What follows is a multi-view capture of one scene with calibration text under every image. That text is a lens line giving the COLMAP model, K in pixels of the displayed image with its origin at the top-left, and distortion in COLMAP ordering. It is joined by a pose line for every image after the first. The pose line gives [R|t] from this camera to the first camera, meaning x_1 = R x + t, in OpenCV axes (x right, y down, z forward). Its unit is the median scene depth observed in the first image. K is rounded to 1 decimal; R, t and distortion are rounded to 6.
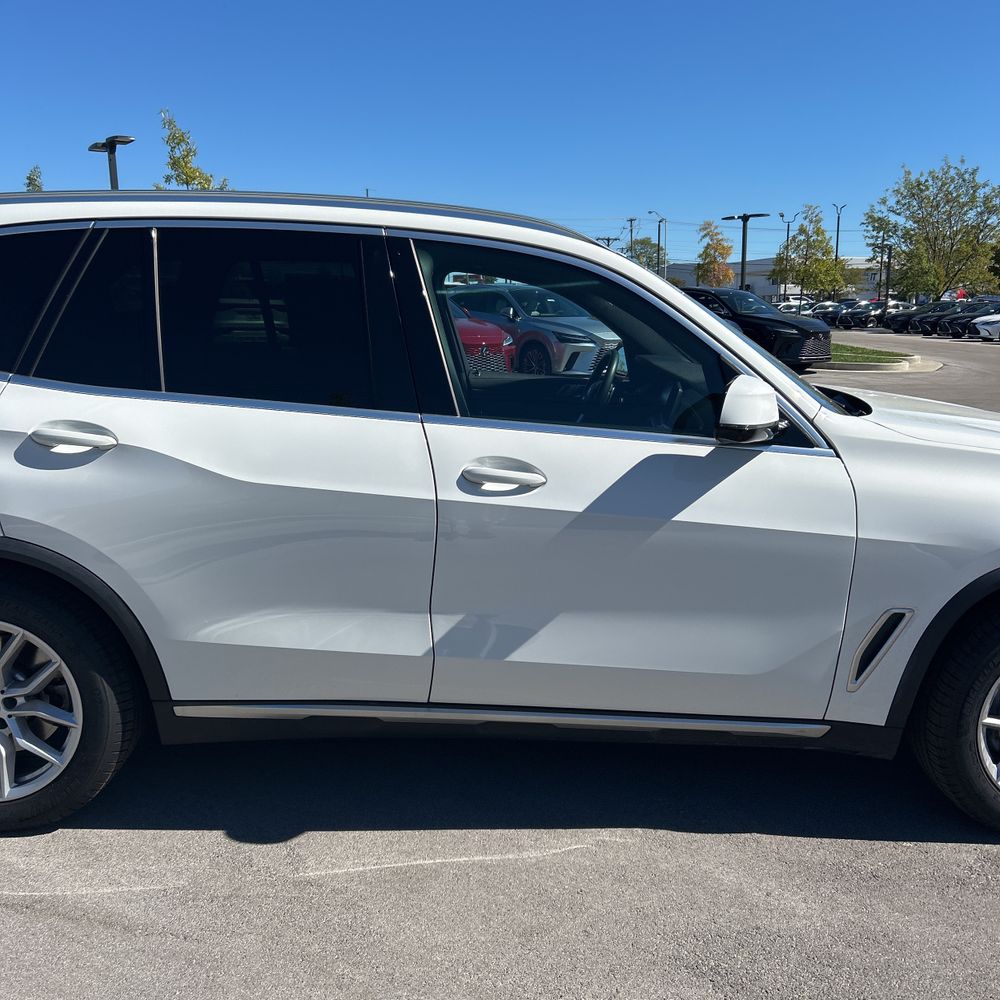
lens RADIAL K [[1006.0, 0, 501.6], [0, 1006.0, 516.6], [0, 0, 1]] dist [0.026304, 0.000000]
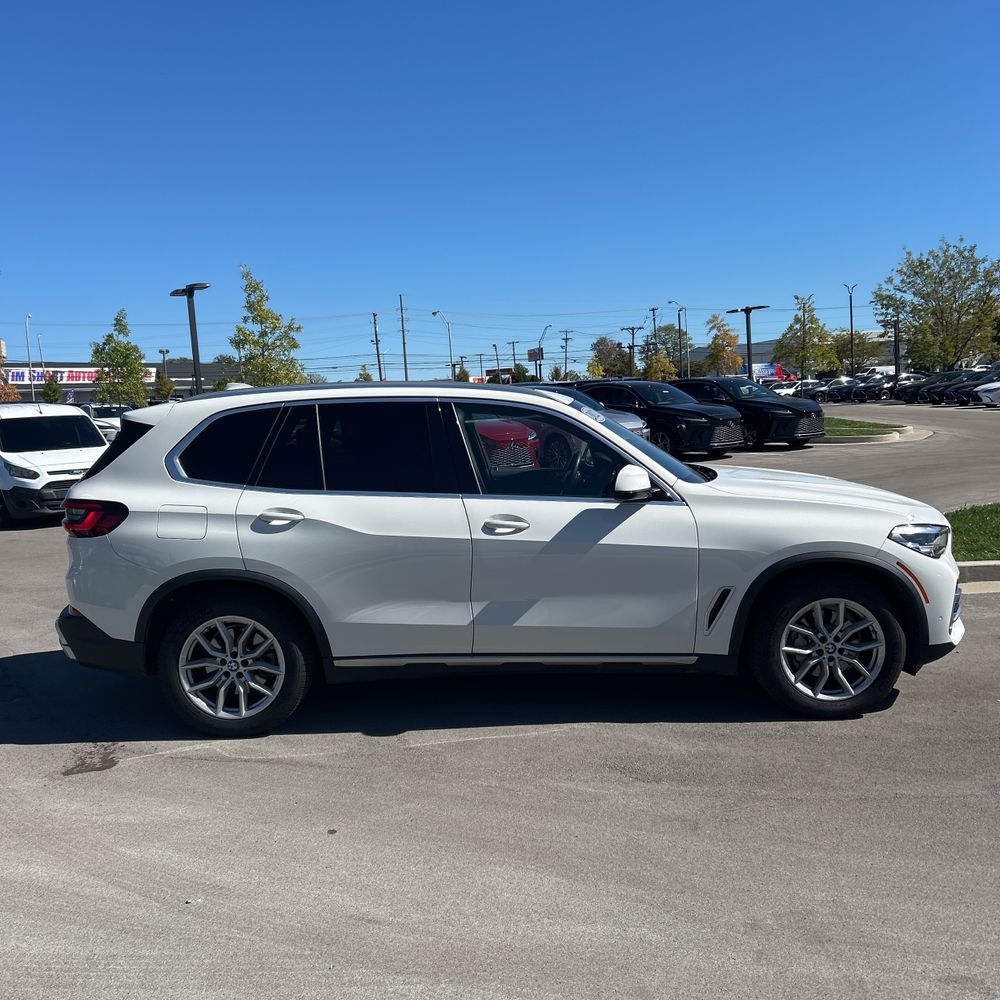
lens RADIAL K [[1006.0, 0, 507.6], [0, 1006.0, 494.2], [0, 0, 1]] dist [0.026304, 0.000000]
pose [[0.998068, -0.052879, -0.032627, 0.047725], [0.049038, 0.992831, -0.109001, 0.075127], [0.038157, 0.107191, 0.993506, -0.606195]]
